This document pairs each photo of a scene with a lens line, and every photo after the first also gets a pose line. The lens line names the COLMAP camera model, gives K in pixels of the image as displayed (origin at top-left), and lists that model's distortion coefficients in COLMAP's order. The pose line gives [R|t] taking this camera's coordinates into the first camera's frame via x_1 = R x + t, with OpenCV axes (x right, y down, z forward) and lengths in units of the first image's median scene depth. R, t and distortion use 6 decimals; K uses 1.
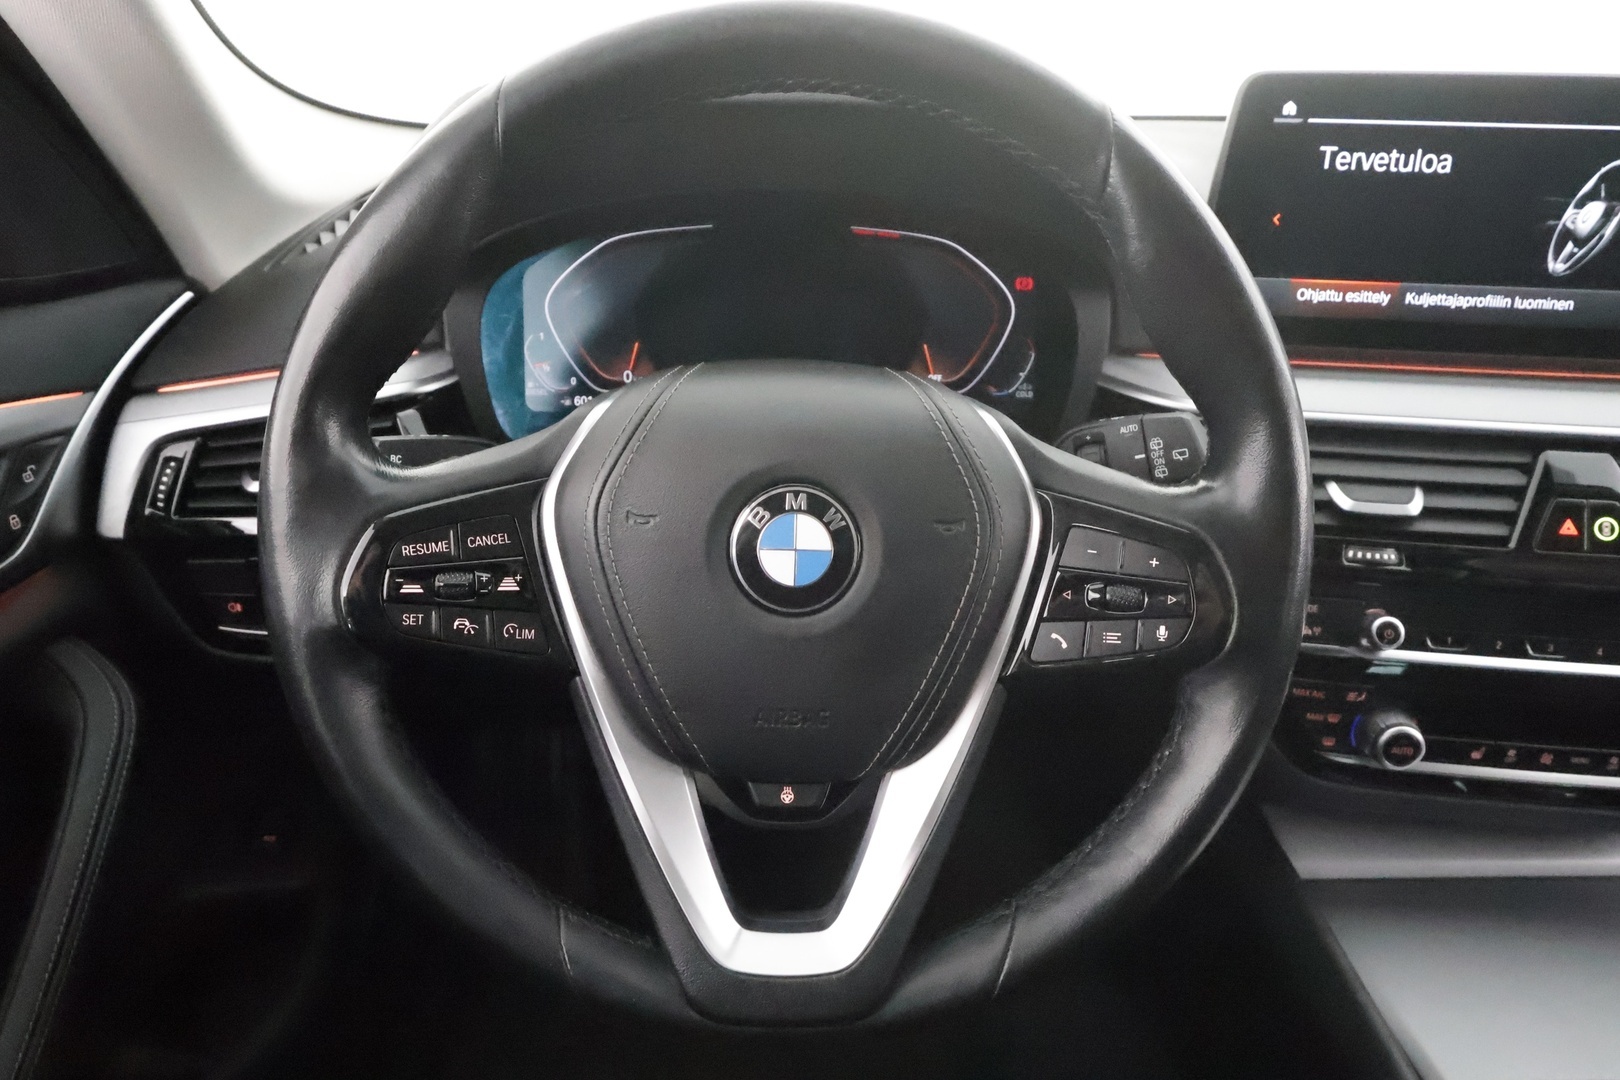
lens RADIAL K [[1134.4, 0, 800.2], [0, 1134.4, 545.5], [0, 0, 1]] dist [-0.000433, 0.009238]
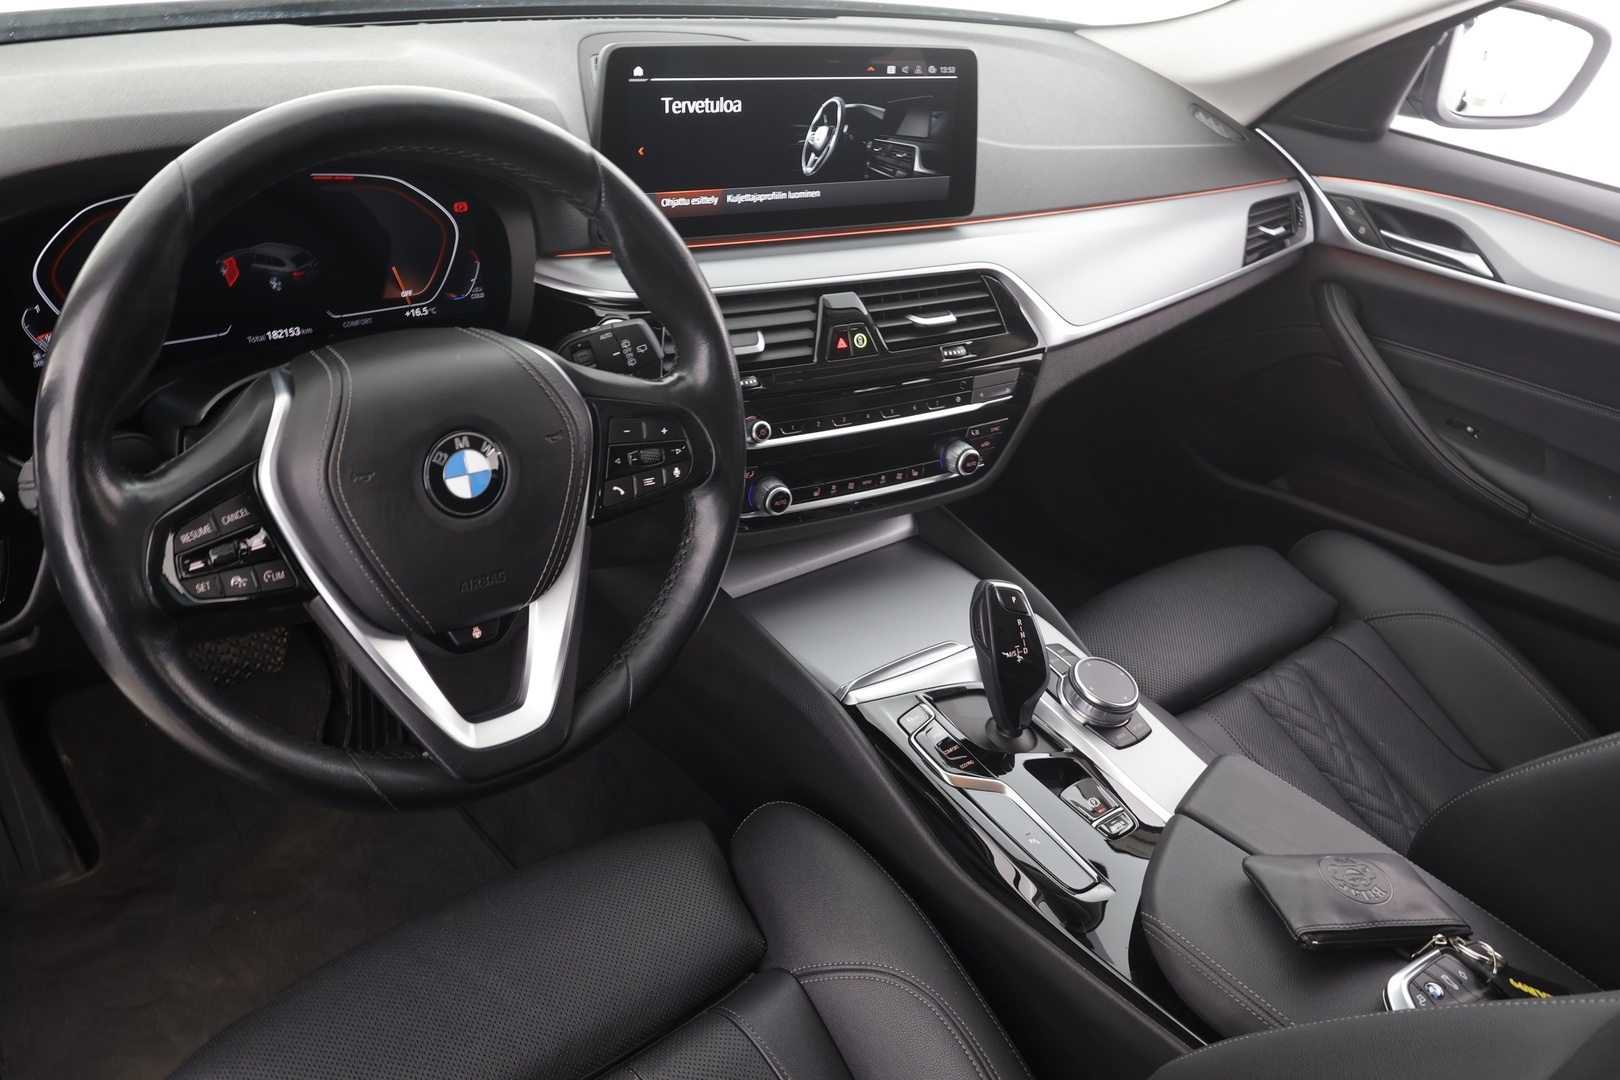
lens RADIAL K [[1265.8, 0, 804.2], [0, 1265.8, 552.3], [0, 0, 1]] dist [0.010445, 0.002760]
pose [[0.801045, -0.256591, 0.540822, -0.411277], [0.152340, 0.961108, 0.230355, -0.152496], [-0.578896, -0.102136, 0.808980, -0.448691]]
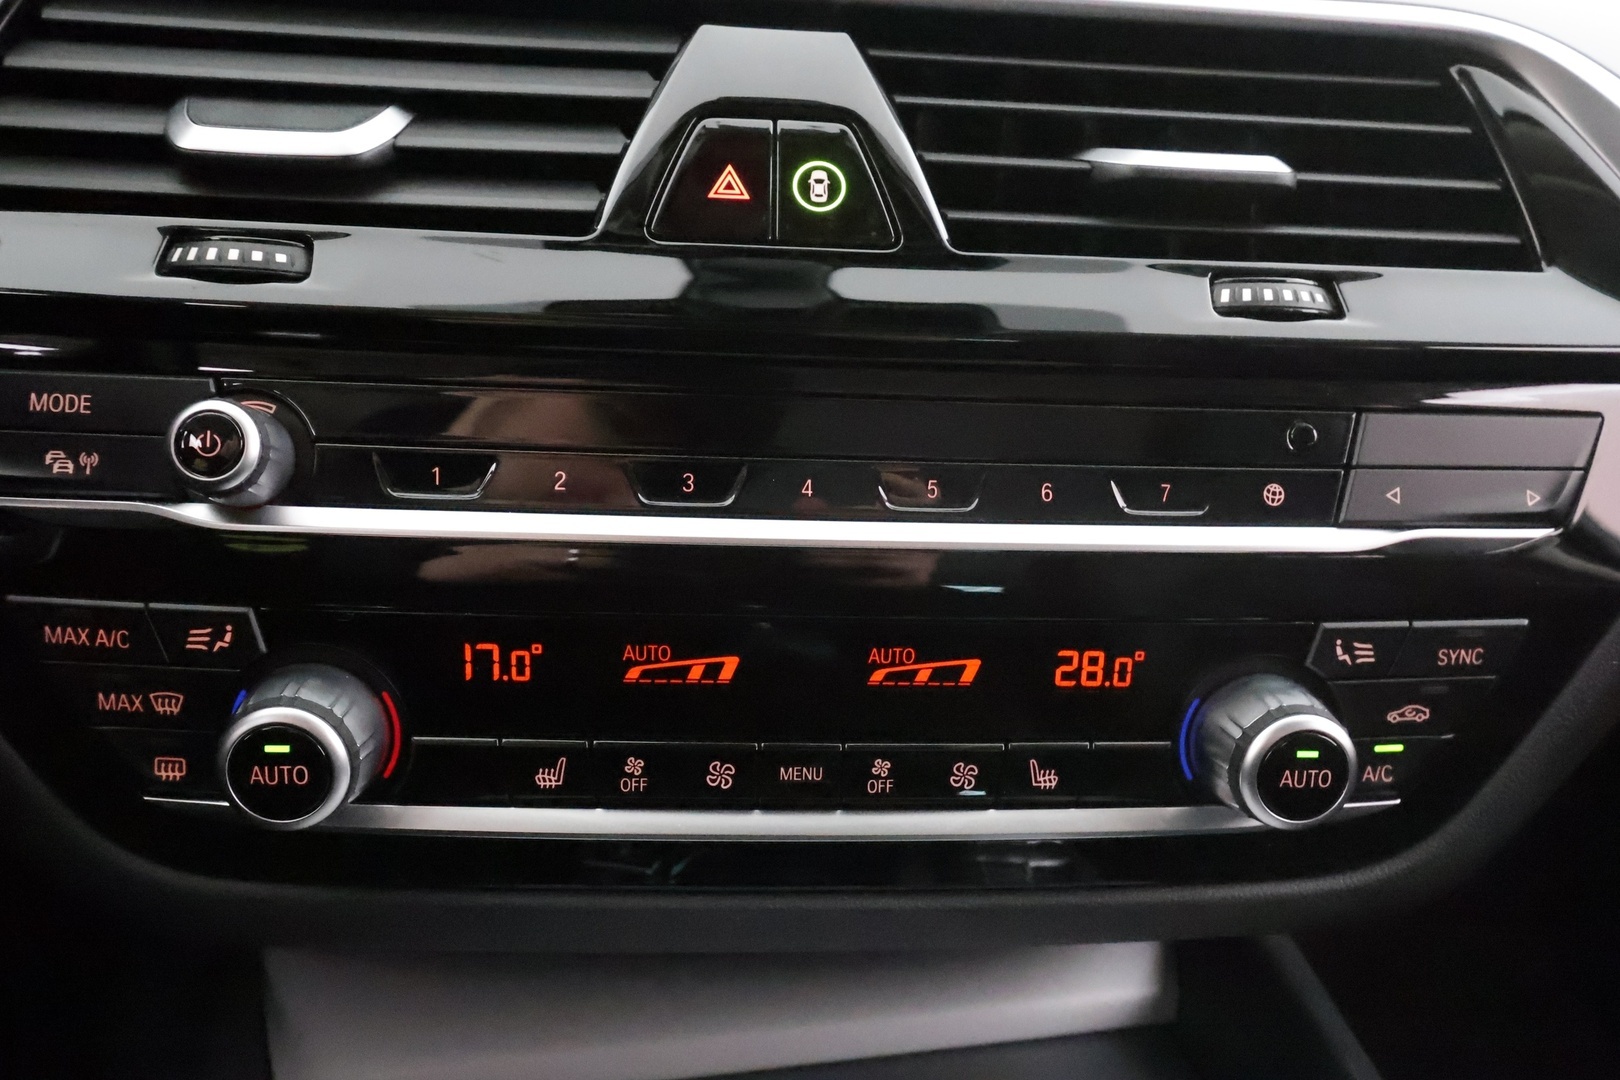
lens RADIAL K [[1326.1, 0, 814.7], [0, 1326.1, 533.5], [0, 0, 1]] dist [0.002726, 0.012127]
pose [[0.984432, -0.029809, 0.173217, 0.621951], [0.043122, 0.996354, -0.073614, 0.141959], [-0.170391, 0.079937, 0.982129, 0.548634]]
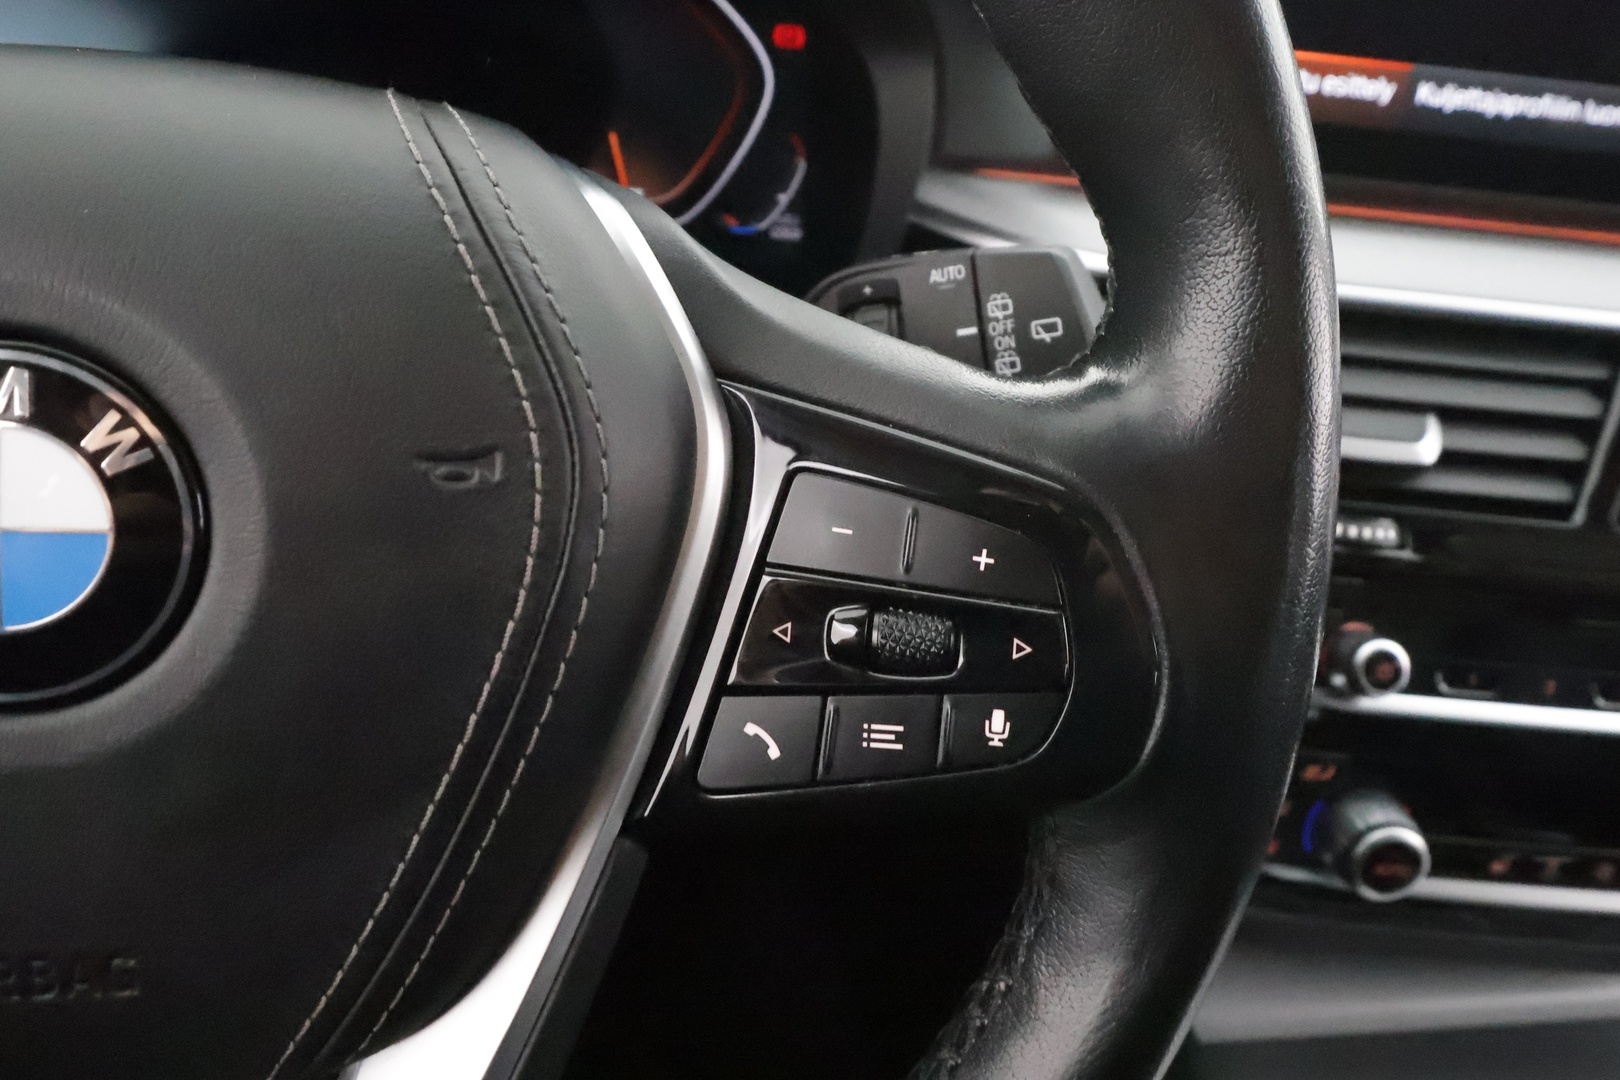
lens RADIAL K [[1326.1, 0, 810.3], [0, 1326.1, 547.2], [0, 0, 1]] dist [0.002726, 0.012127]
pose [[0.987115, 0.016617, 0.159145, 0.124558], [-0.025214, 0.998321, 0.052155, -0.011222], [-0.158011, -0.055496, 0.985877, 0.383721]]
